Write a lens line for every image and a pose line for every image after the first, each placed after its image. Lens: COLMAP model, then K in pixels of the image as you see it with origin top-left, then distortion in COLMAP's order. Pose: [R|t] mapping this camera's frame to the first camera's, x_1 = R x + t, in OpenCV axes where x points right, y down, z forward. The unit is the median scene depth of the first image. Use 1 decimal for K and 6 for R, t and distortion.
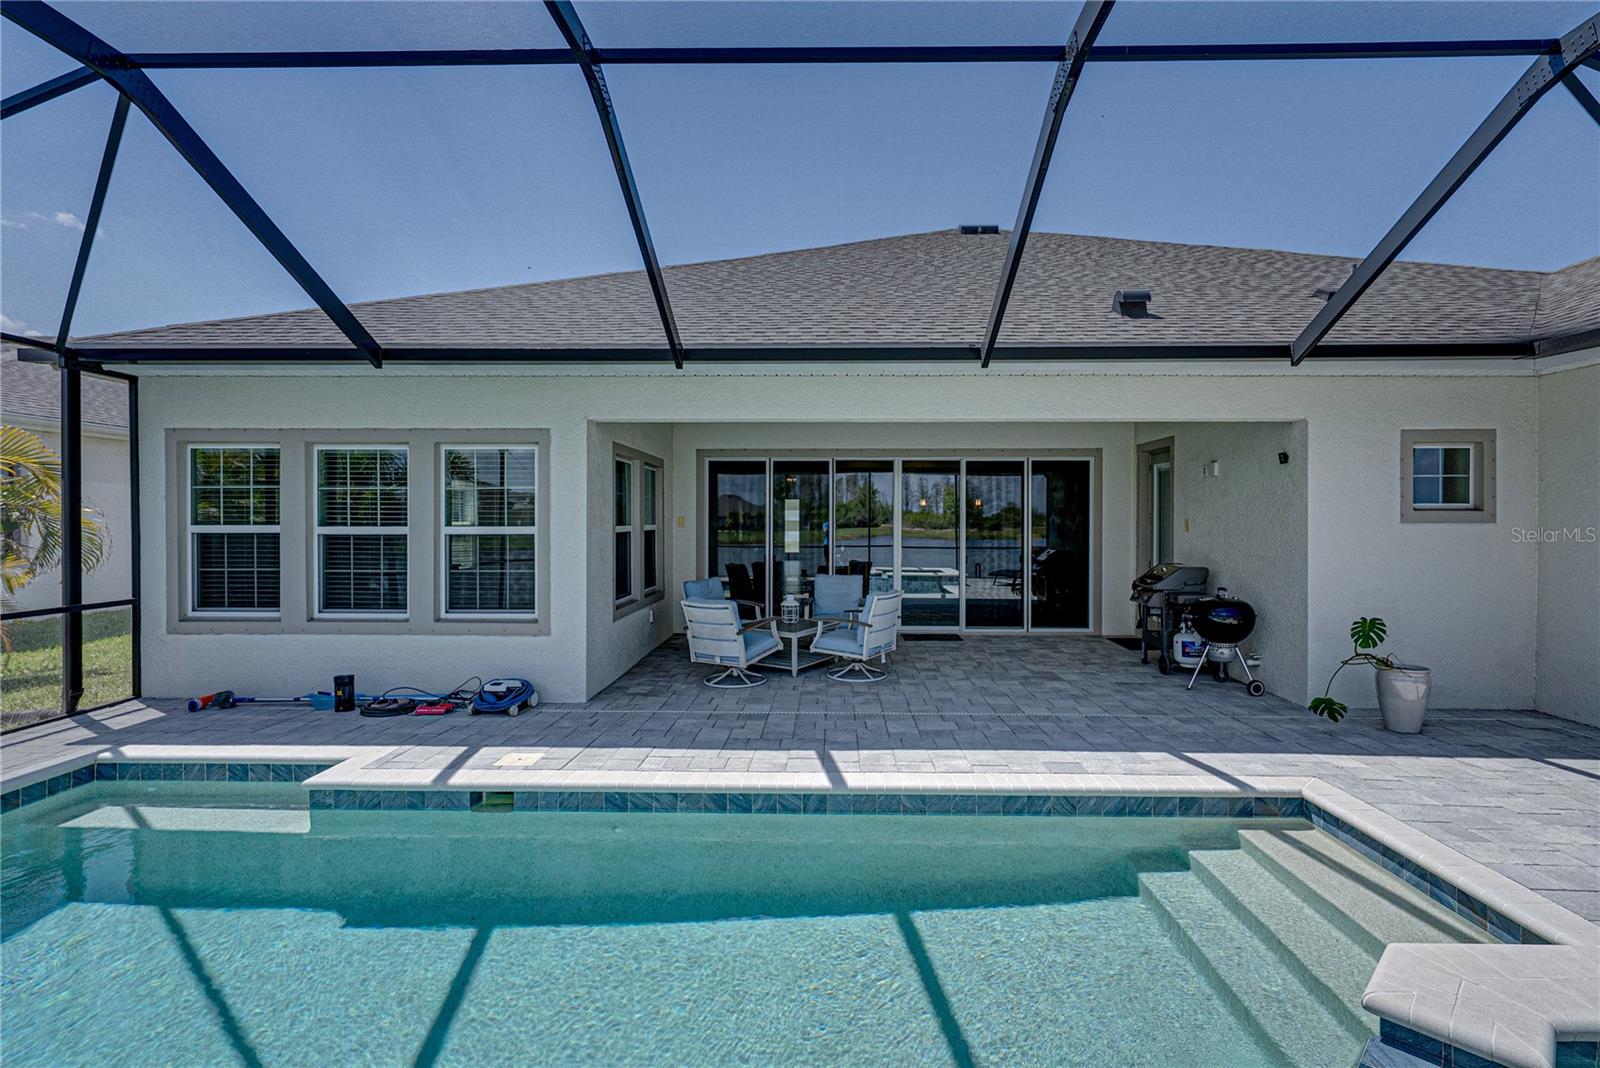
lens RADIAL K [[730.3, 0, 804.1], [0, 730.3, 525.5], [0, 0, 1]] dist [0.004574, -0.001295]
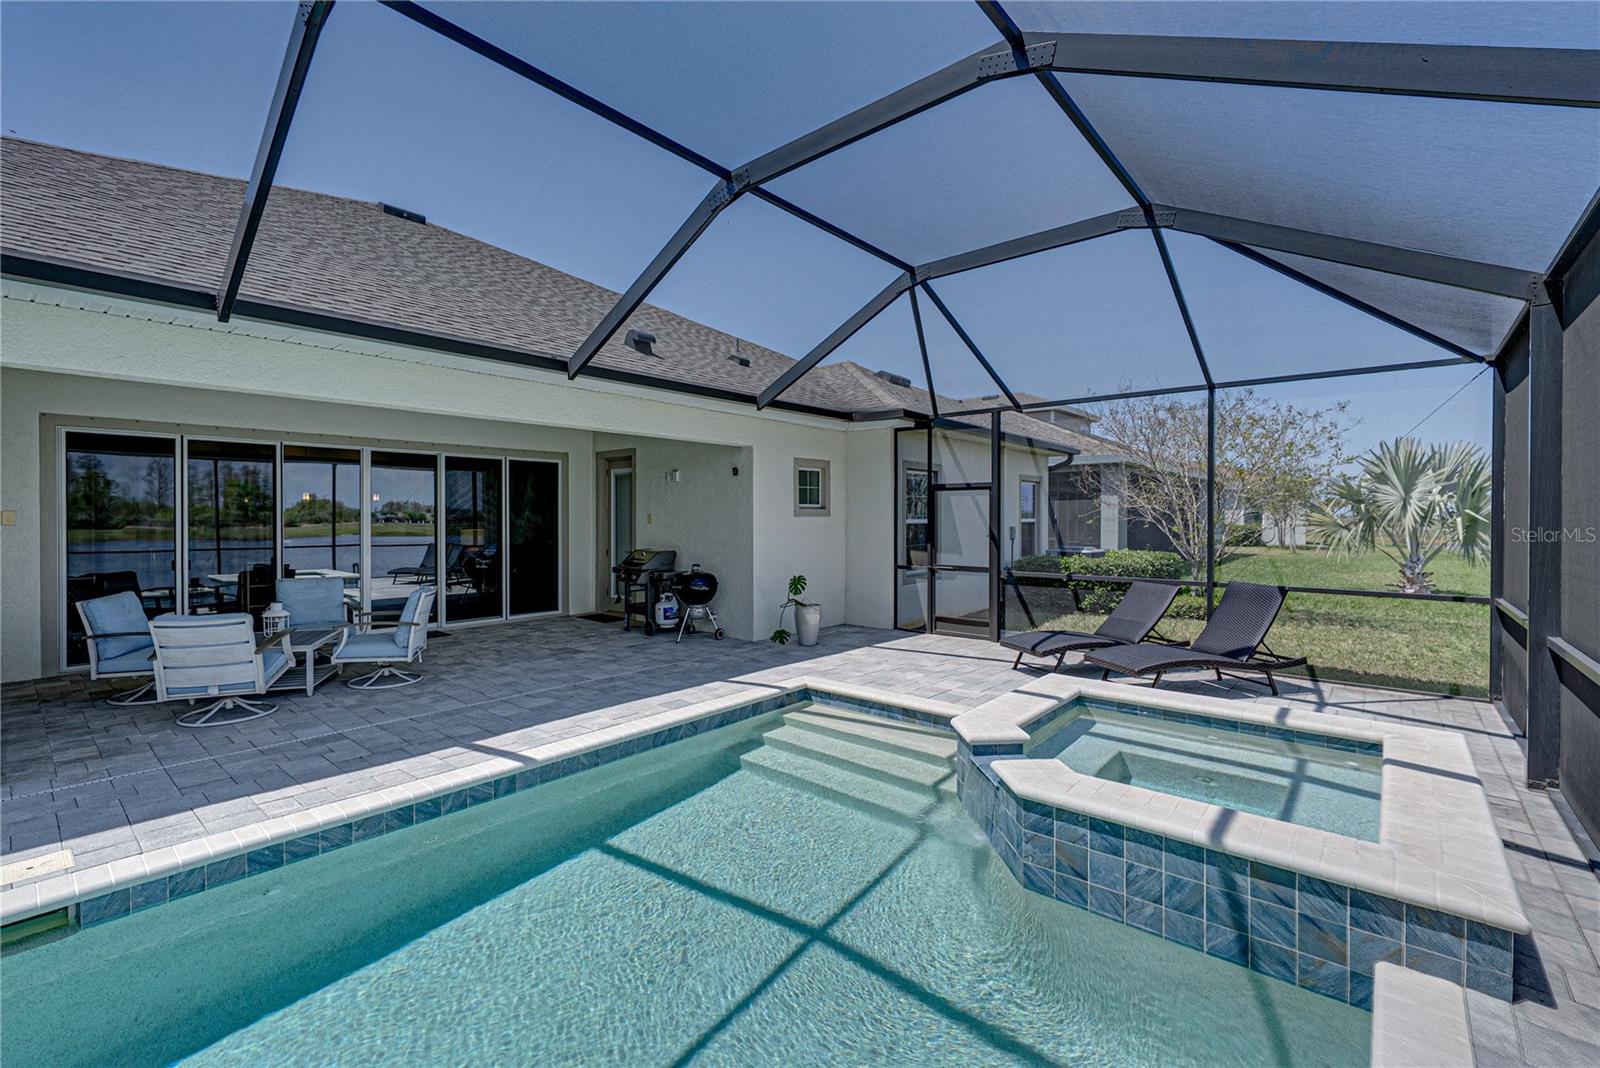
lens RADIAL K [[704.5, 0, 803.1], [0, 704.5, 529.6], [0, 0, 1]] dist [0.015525, -0.001587]
pose [[0.628117, -0.016234, 0.777950, -0.360500], [0.007326, 0.999861, 0.014950, 0.002394], [-0.778084, -0.003691, 0.628149, 0.026703]]
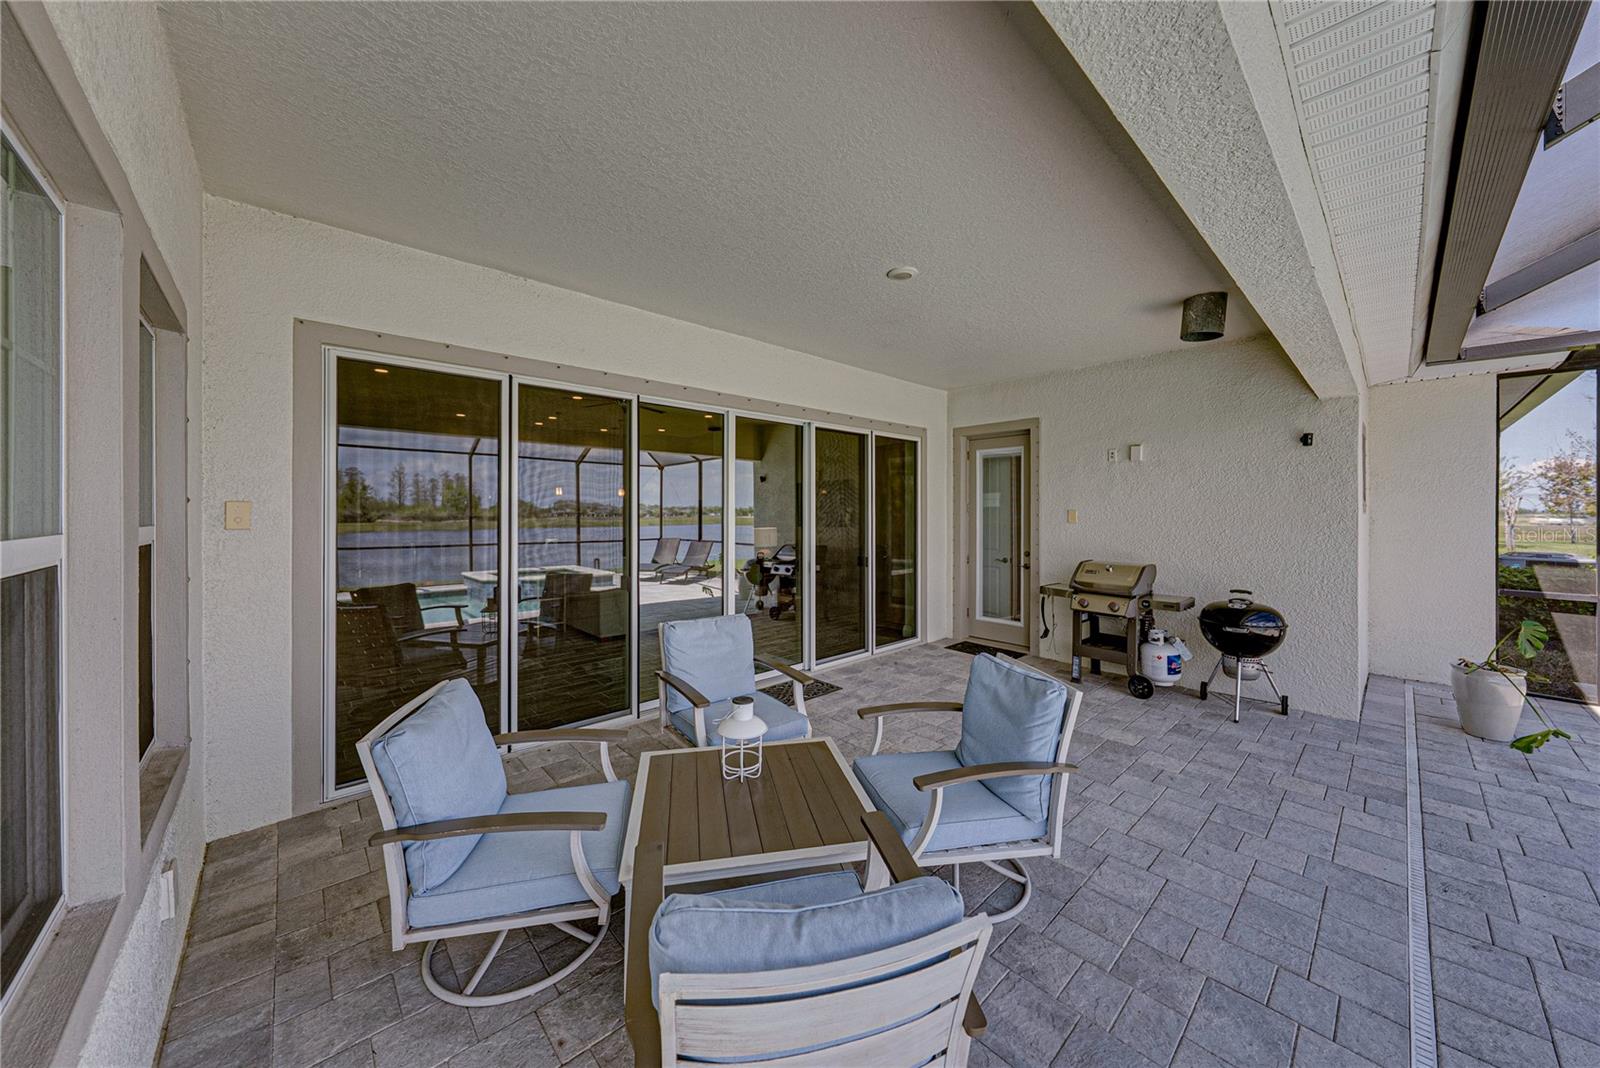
lens RADIAL K [[546.8, 0, 798.0], [0, 546.8, 513.6], [0, 0, 1]] dist [-0.004397, 0.000135]
pose [[0.700994, -0.009212, 0.713107, -0.267648], [0.011313, 0.999934, 0.001796, -0.012143], [-0.713077, 0.006809, 0.701053, 1.042292]]
